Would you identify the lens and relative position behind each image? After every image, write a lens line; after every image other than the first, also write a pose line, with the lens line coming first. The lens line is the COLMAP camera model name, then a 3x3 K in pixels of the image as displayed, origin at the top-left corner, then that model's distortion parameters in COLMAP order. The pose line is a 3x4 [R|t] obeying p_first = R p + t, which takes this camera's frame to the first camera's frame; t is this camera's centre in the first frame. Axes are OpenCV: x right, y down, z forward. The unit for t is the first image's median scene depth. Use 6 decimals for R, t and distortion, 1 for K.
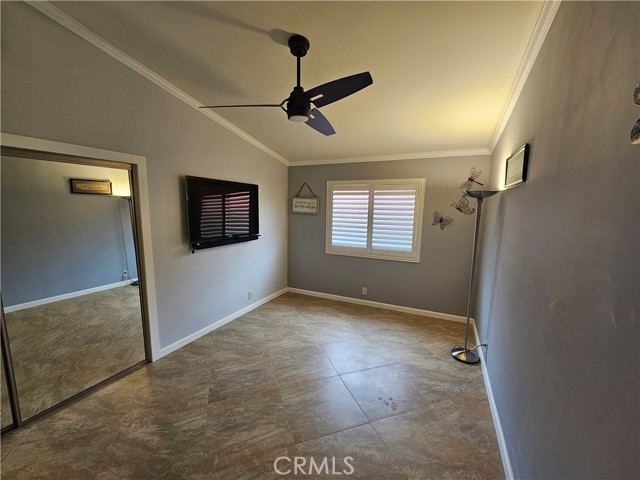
lens RADIAL K [[262.4, 0, 317.7], [0, 262.4, 243.3], [0, 0, 1]] dist [0.000353, 0.000262]
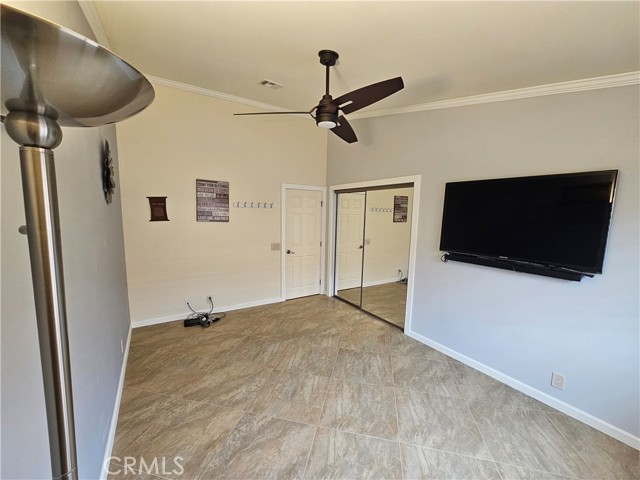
lens RADIAL K [[262.4, 0, 317.7], [0, 262.4, 243.3], [0, 0, 1]] dist [0.000353, 0.000262]
pose [[-0.525153, 0.078966, -0.847336, 0.470361], [-0.147320, 0.972217, 0.181909, -0.108604], [0.838159, 0.220359, -0.498930, 0.861129]]
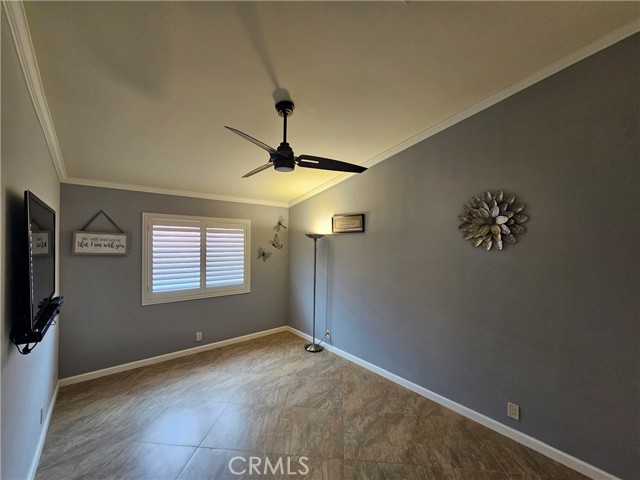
lens RADIAL K [[262.4, 0, 317.7], [0, 262.4, 243.3], [0, 0, 1]] dist [0.000353, 0.000262]
pose [[0.407148, -0.015246, 0.913235, -0.552463], [0.123816, 0.991552, -0.038647, -0.058717], [-0.904931, 0.128808, 0.405596, 0.253415]]
